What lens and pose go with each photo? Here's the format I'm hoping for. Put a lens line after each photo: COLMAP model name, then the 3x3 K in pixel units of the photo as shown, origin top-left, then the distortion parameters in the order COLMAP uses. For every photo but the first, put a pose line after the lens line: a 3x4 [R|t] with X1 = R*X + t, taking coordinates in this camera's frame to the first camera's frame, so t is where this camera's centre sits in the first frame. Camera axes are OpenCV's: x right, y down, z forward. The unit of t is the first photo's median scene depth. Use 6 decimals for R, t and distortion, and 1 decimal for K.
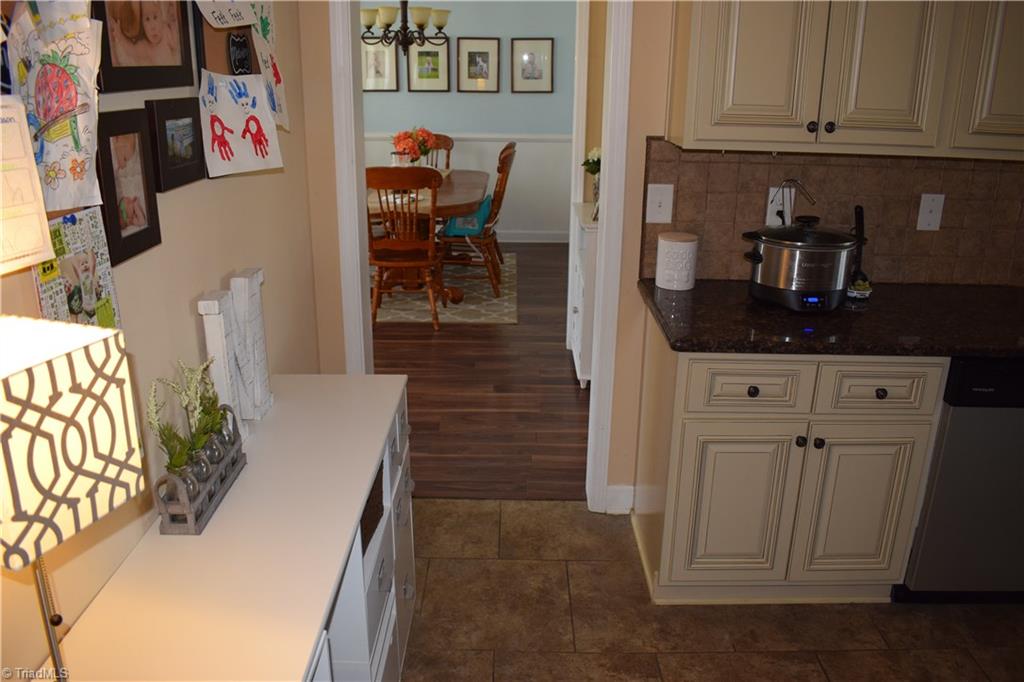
lens RADIAL K [[807.2, 0, 512.0], [0, 807.2, 341.0], [0, 0, 1]] dist [-0.088611, -0.001744]
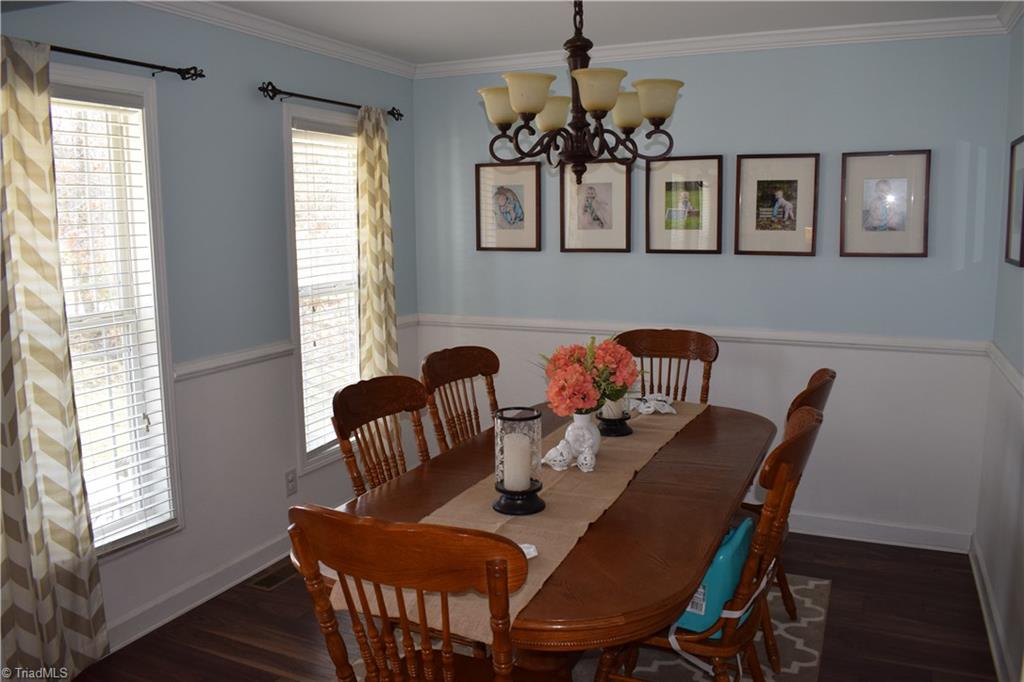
lens RADIAL K [[807.2, 0, 512.0], [0, 807.2, 341.0], [0, 0, 1]] dist [-0.088611, -0.001744]
pose [[0.913190, 0.045667, -0.404968, 0.016325], [-0.114741, 0.982314, -0.147965, -0.158104], [0.391049, 0.181587, 0.902279, 0.469987]]
